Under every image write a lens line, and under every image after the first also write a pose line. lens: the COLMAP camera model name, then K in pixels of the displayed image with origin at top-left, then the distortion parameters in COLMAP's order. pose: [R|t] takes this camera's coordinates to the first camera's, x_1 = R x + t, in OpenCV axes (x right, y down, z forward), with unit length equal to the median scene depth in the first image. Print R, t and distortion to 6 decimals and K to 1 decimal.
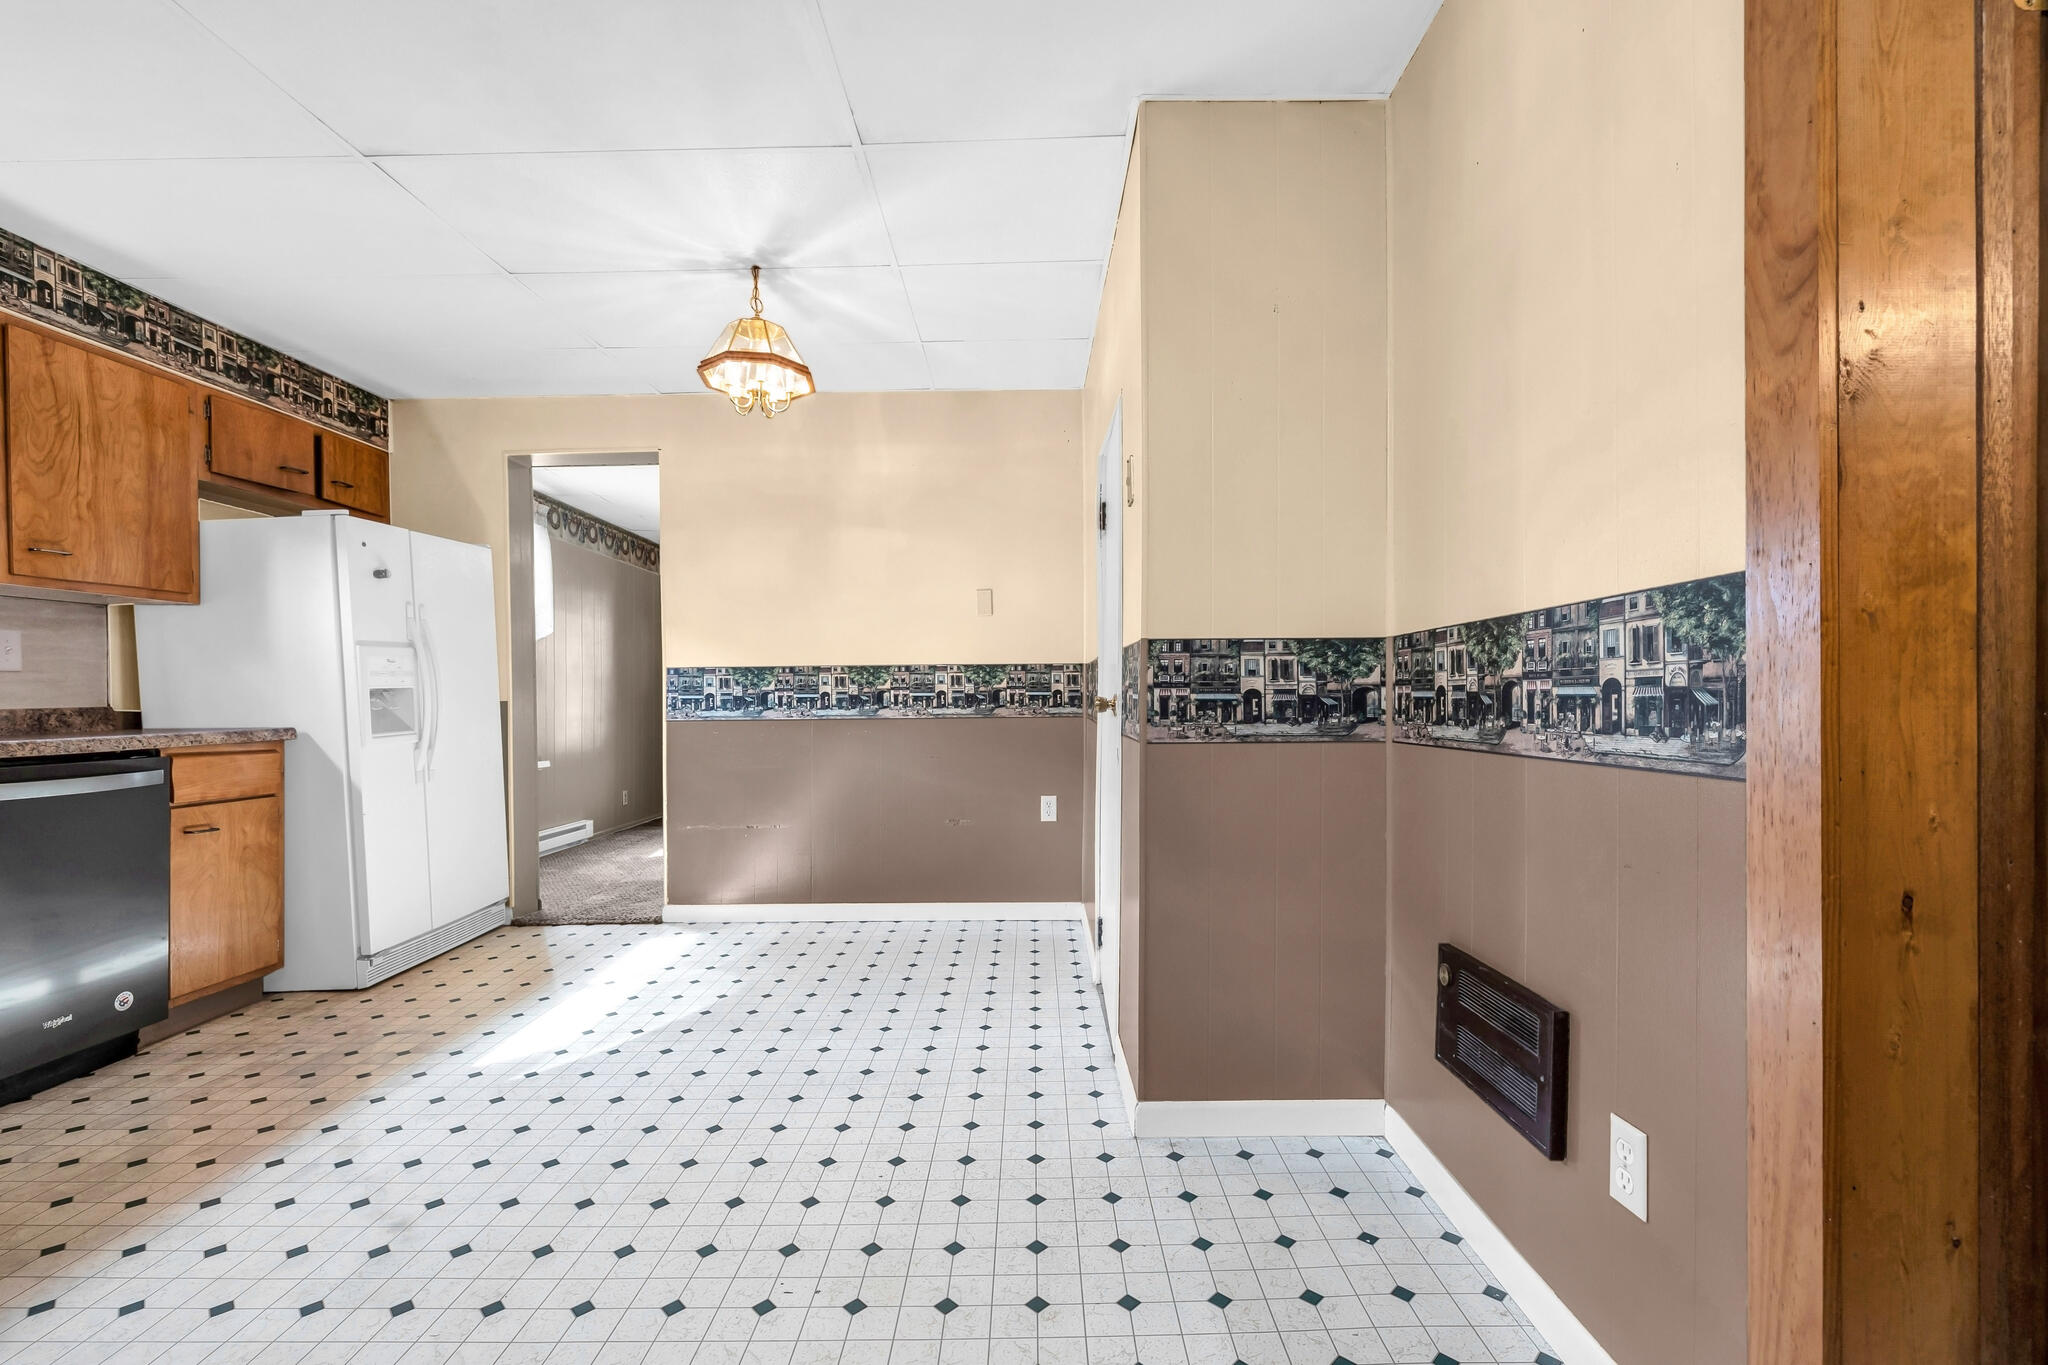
lens RADIAL K [[876.7, 0, 1024.0], [0, 876.7, 682.5], [0, 0, 1]] dist [-0.002015, 0.000109]
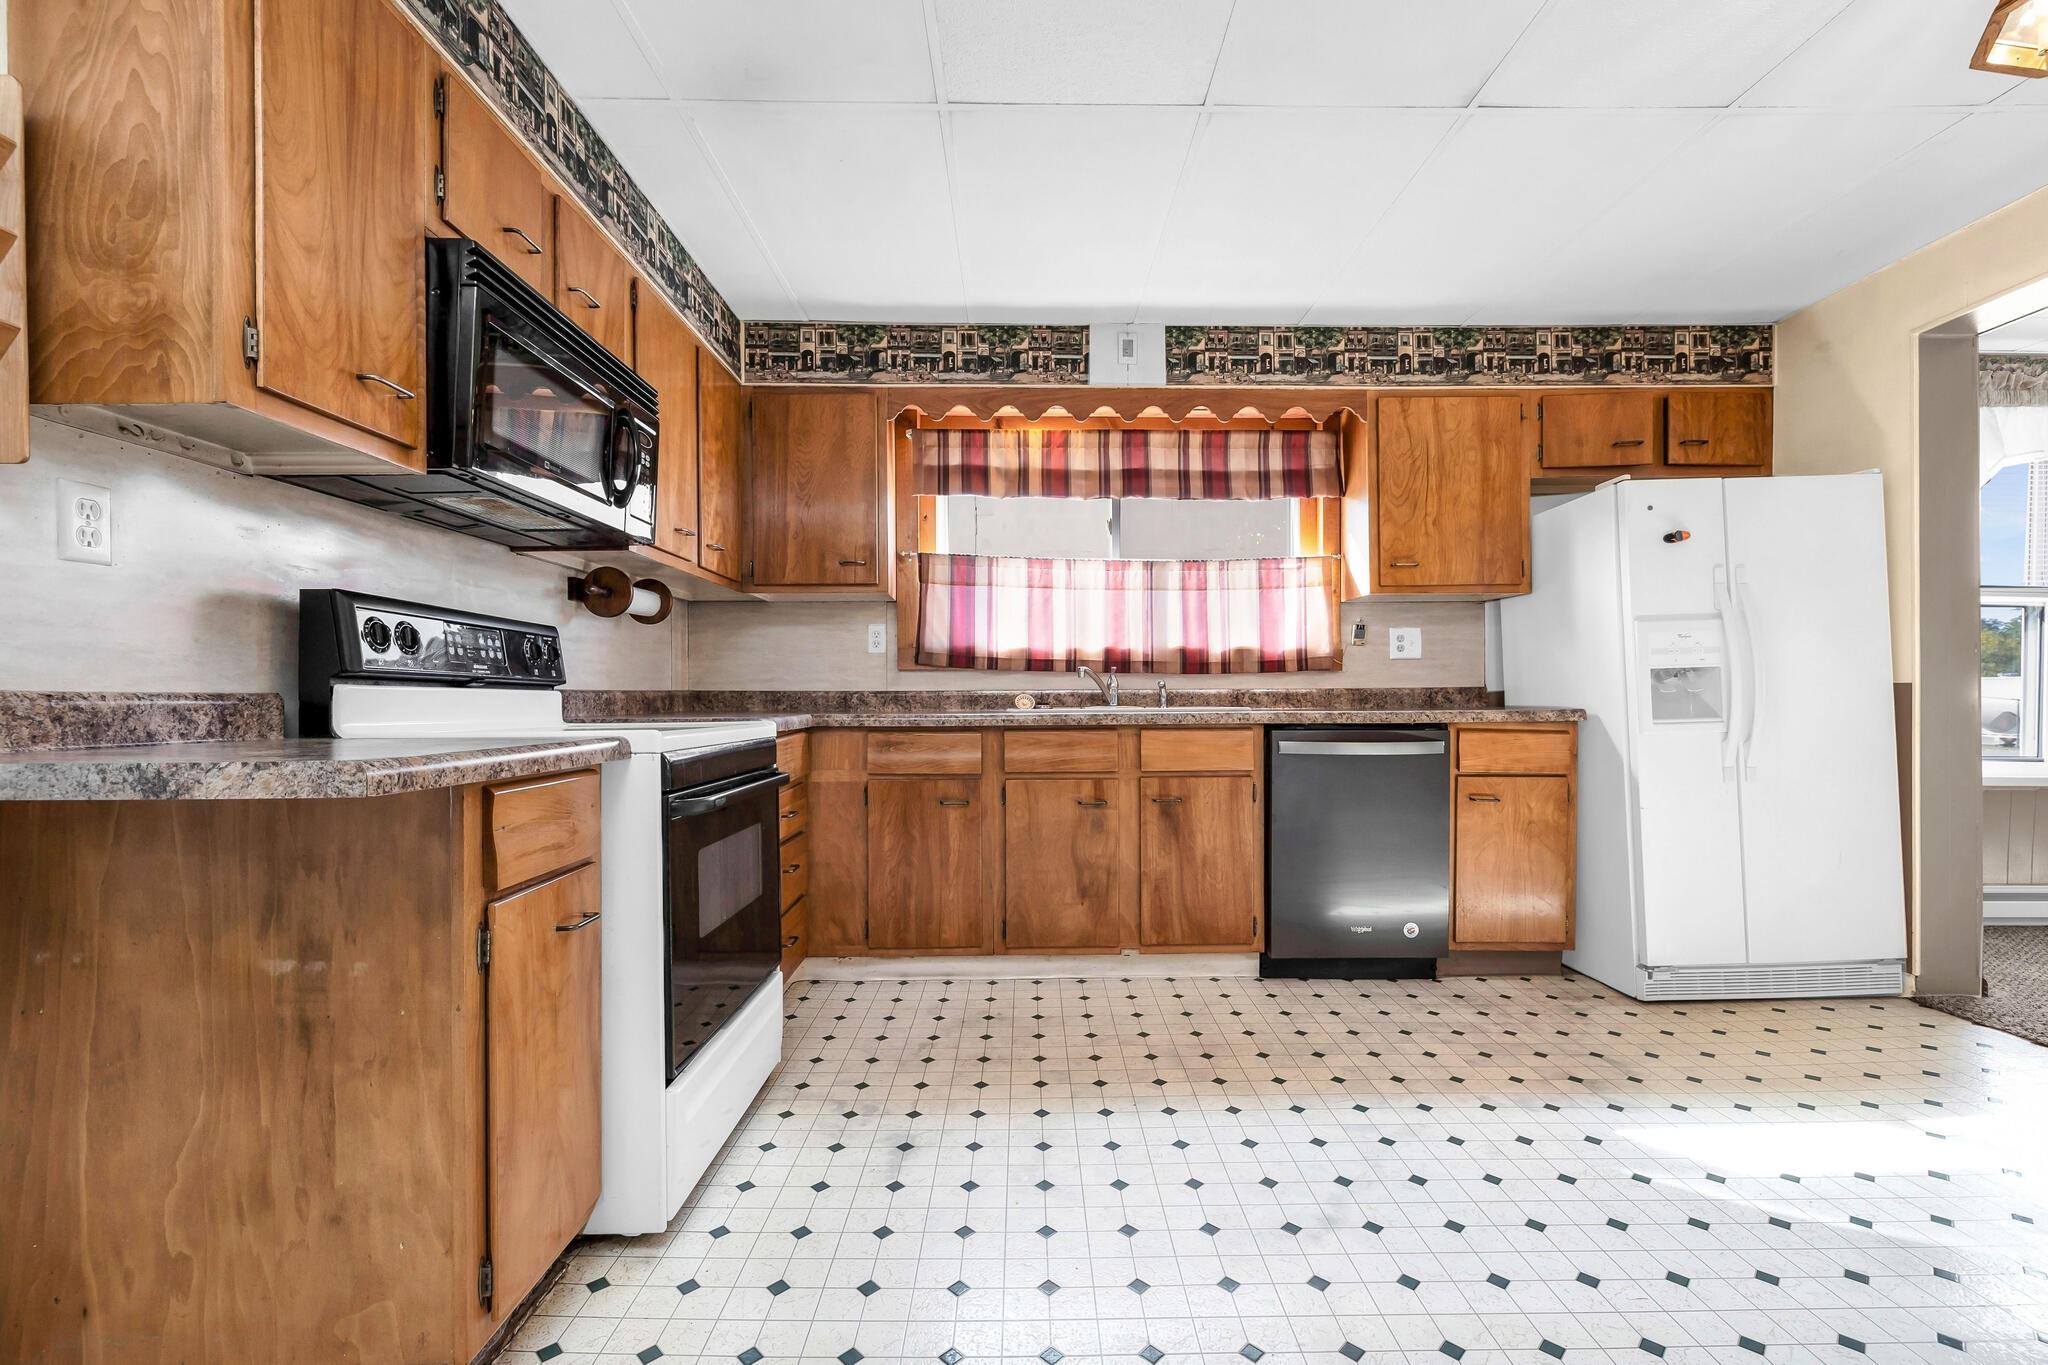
lens RADIAL K [[881.9, 0, 1024.0], [0, 881.9, 682.5], [0, 0, 1]] dist [0.000629, 0.000661]
pose [[0.030393, 0.002840, -0.999534, 0.139411], [0.018211, 0.999828, 0.003394, 0.006798], [0.999372, -0.018306, 0.030336, 0.352486]]
